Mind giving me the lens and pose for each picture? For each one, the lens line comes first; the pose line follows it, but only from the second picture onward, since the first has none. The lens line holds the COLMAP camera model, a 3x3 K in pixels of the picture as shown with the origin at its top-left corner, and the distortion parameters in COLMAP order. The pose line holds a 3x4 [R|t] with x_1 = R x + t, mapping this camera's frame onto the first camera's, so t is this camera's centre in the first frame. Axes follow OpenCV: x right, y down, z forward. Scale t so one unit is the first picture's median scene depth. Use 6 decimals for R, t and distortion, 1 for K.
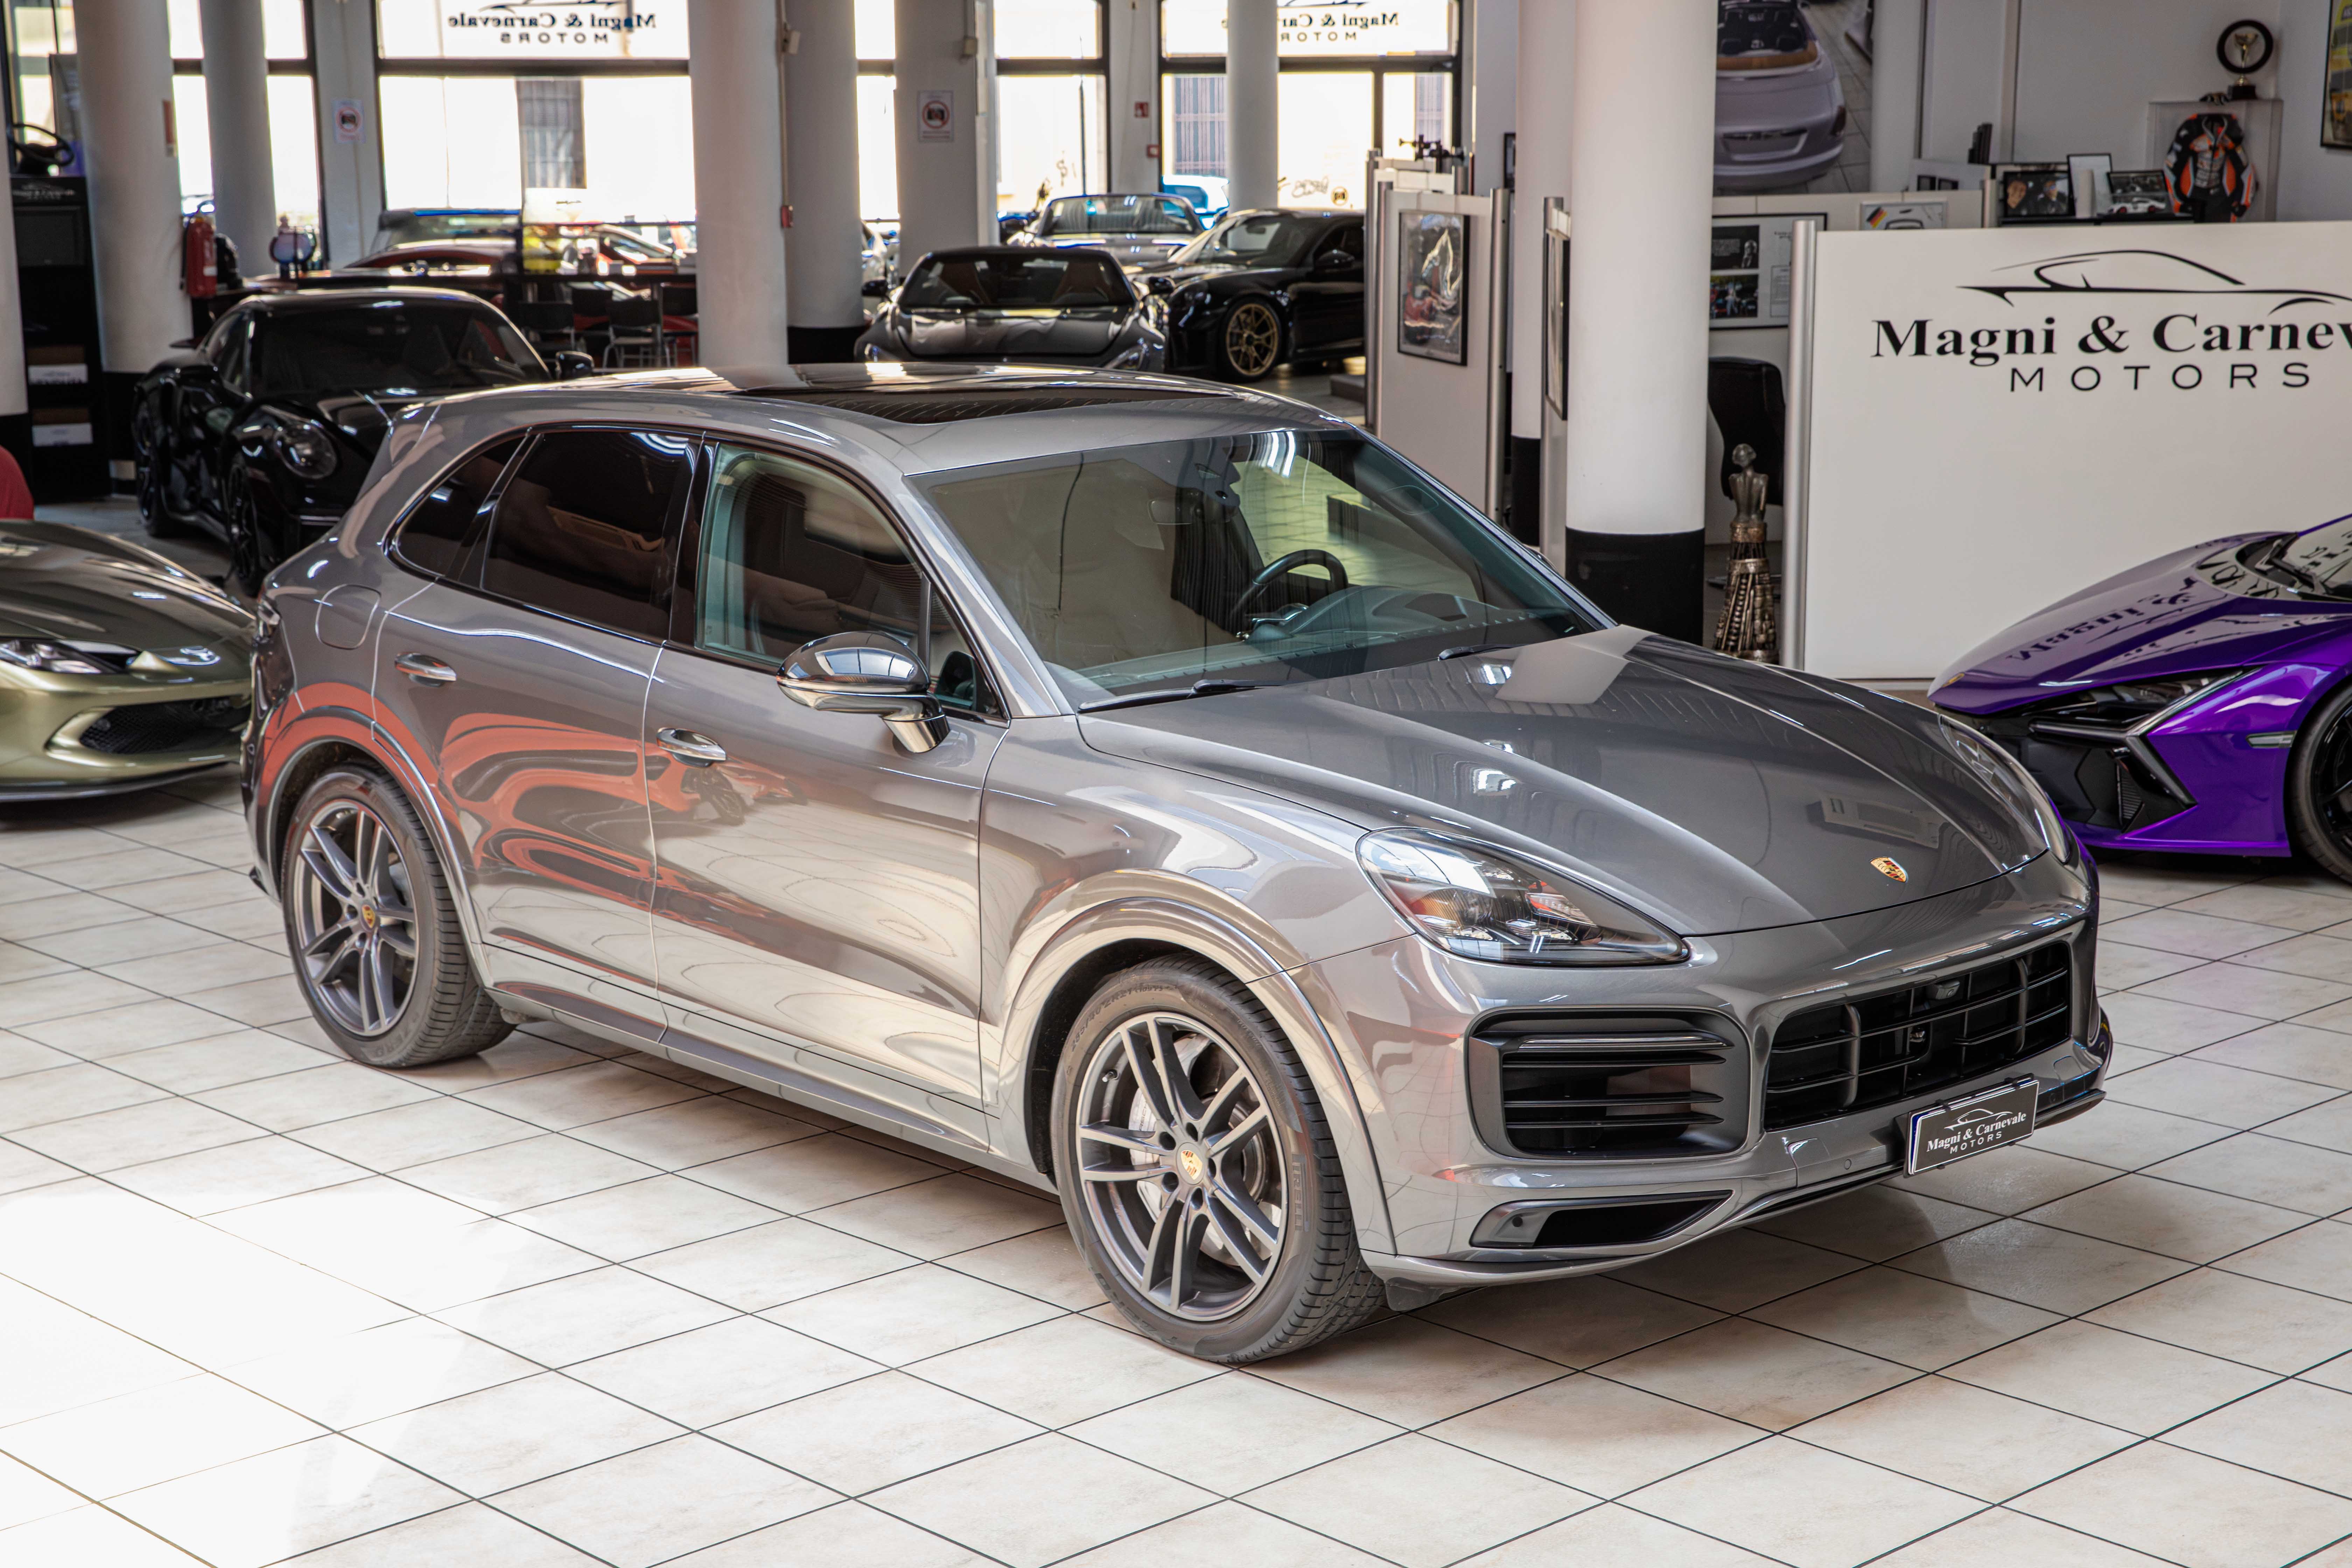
lens RADIAL K [[3781.9, 0, 1176.0], [0, 3781.9, 784.0], [0, 0, 1]] dist [0.127454, 0.124638]
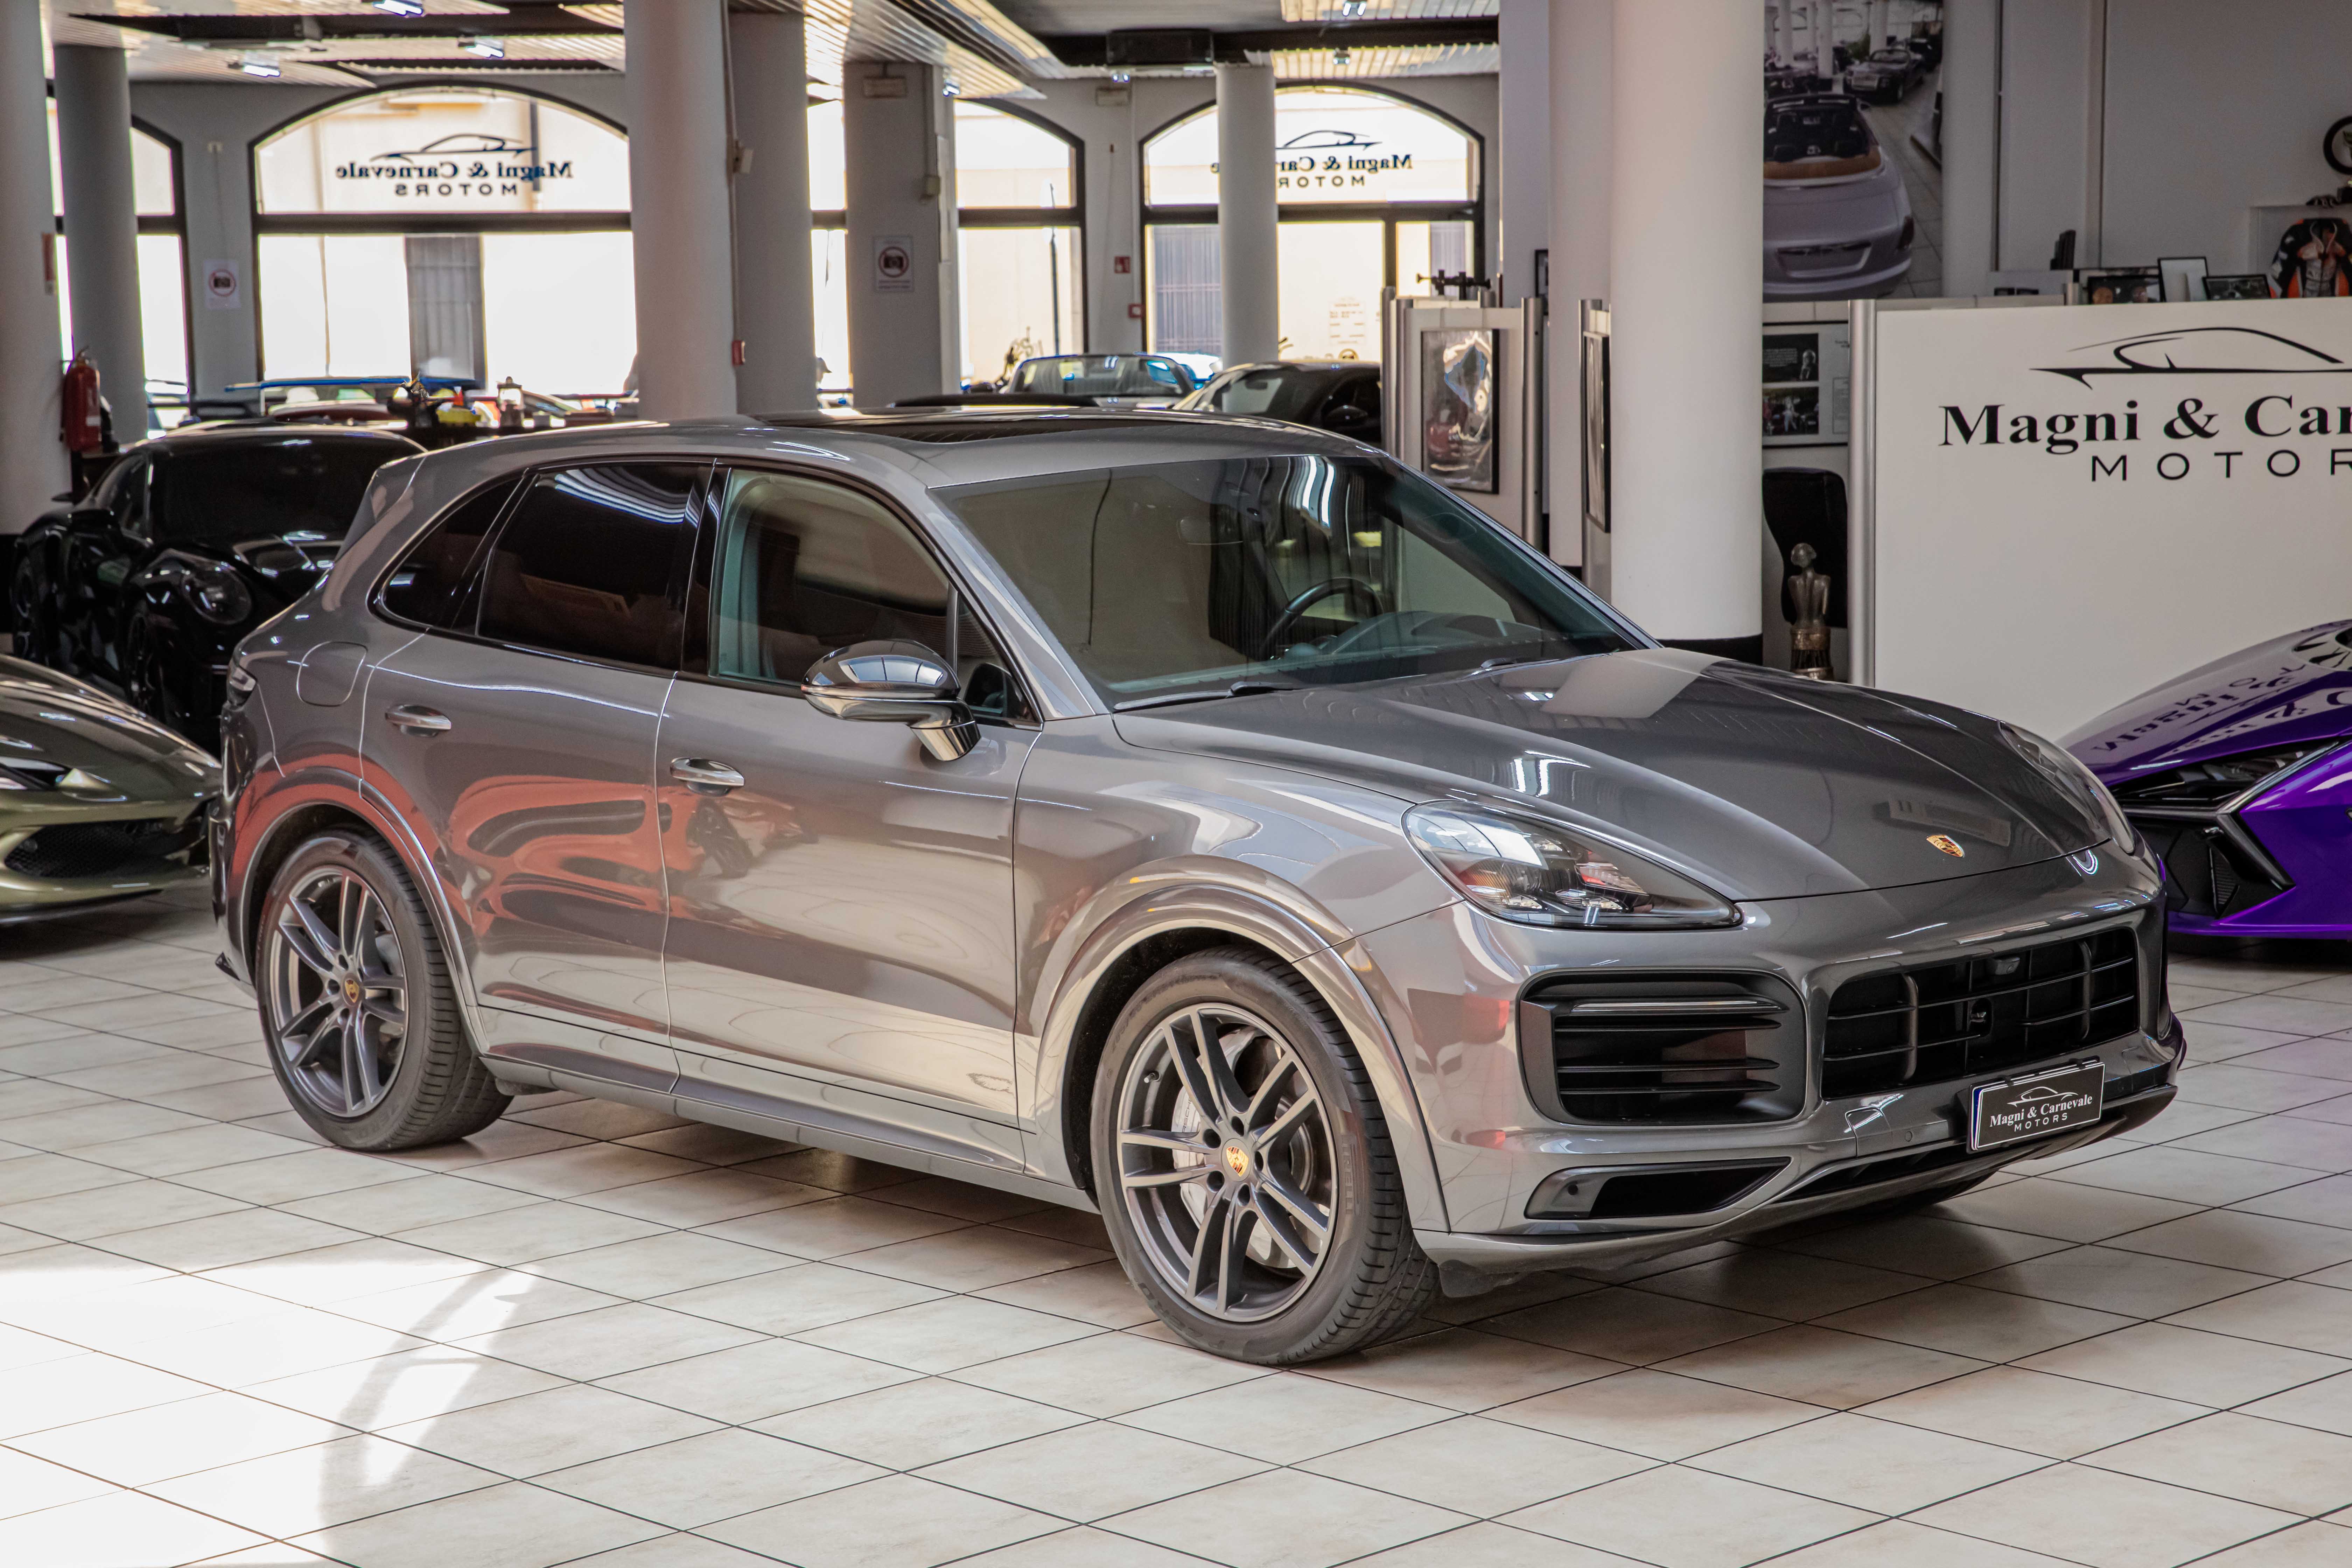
lens RADIAL K [[4463.2, 0, 1176.0], [0, 4463.2, 784.0], [0, 0, 1]] dist [0.191270, 0.211018]
pose [[0.999919, -0.011787, 0.004755, -0.008262], [0.012090, 0.997496, -0.069679, 0.043192], [-0.003922, 0.069731, 0.997558, -0.079551]]
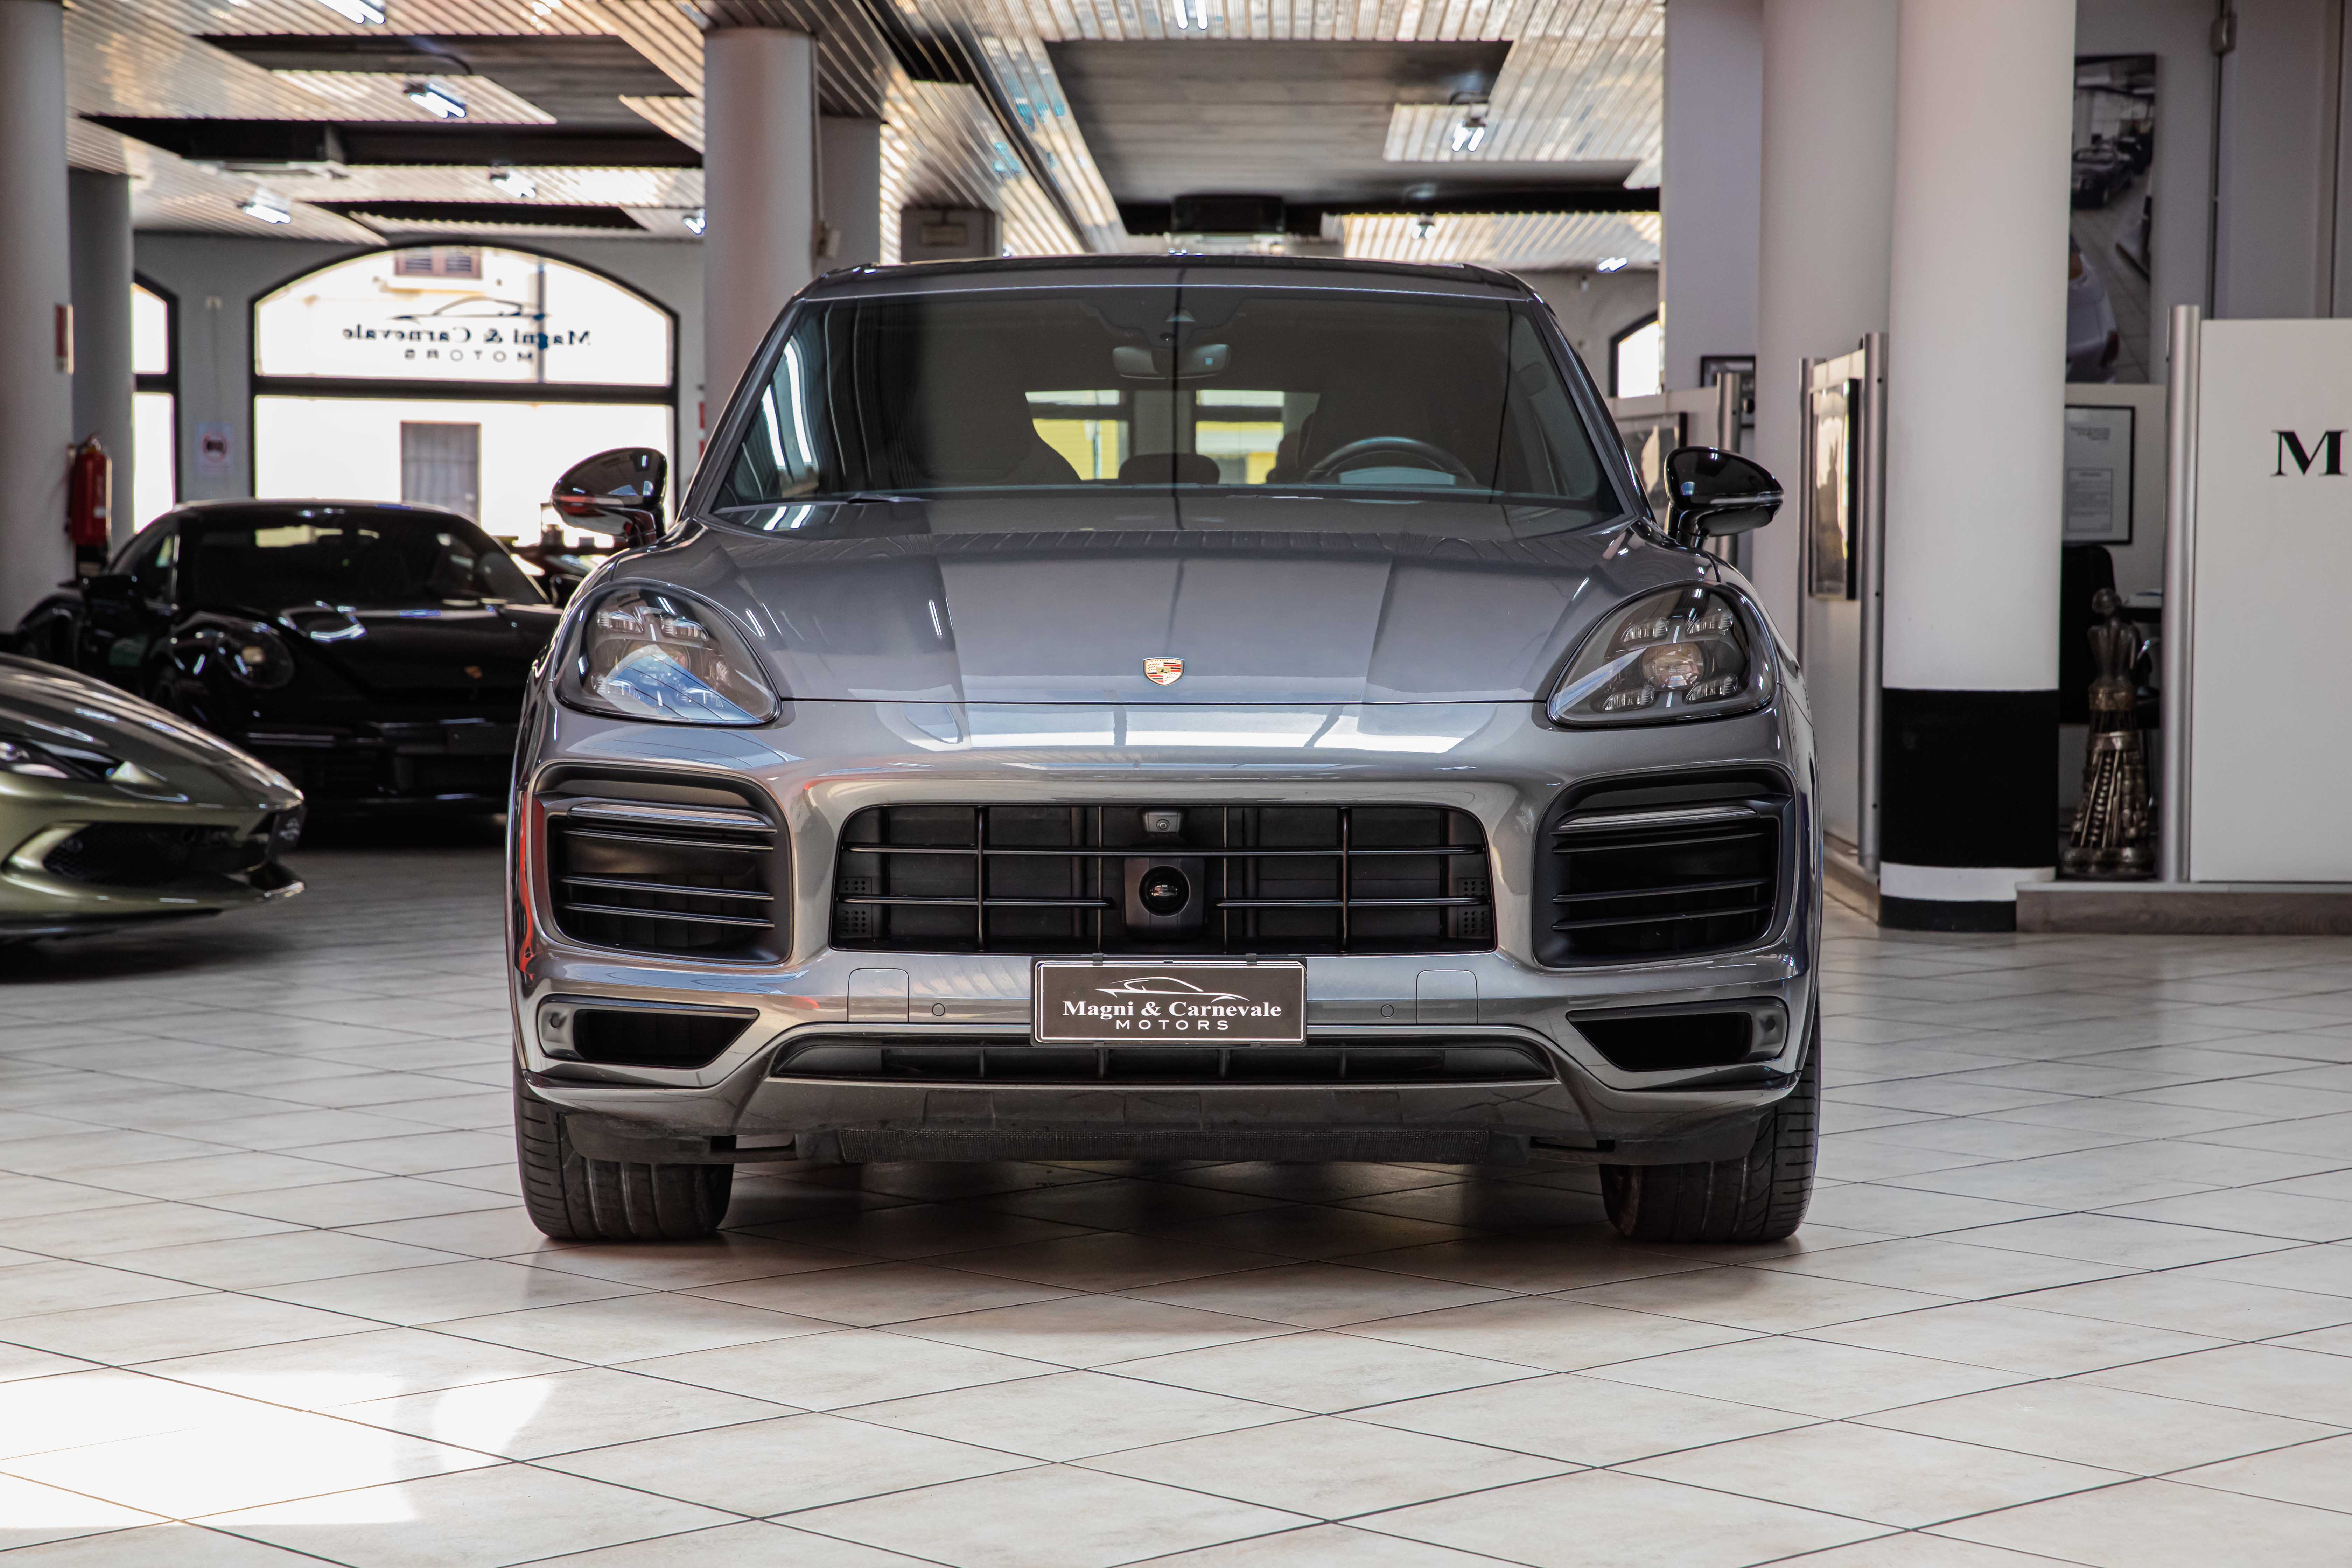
lens RADIAL K [[4596.1, 0, 1176.0], [0, 4596.1, 784.0], [0, 0, 1]] dist [0.218545, 0.132425]
pose [[0.999821, 0.012745, 0.013983, -0.060149], [-0.010693, 0.990356, -0.138133, 0.089507], [-0.015608, 0.137959, 0.990315, 0.043876]]
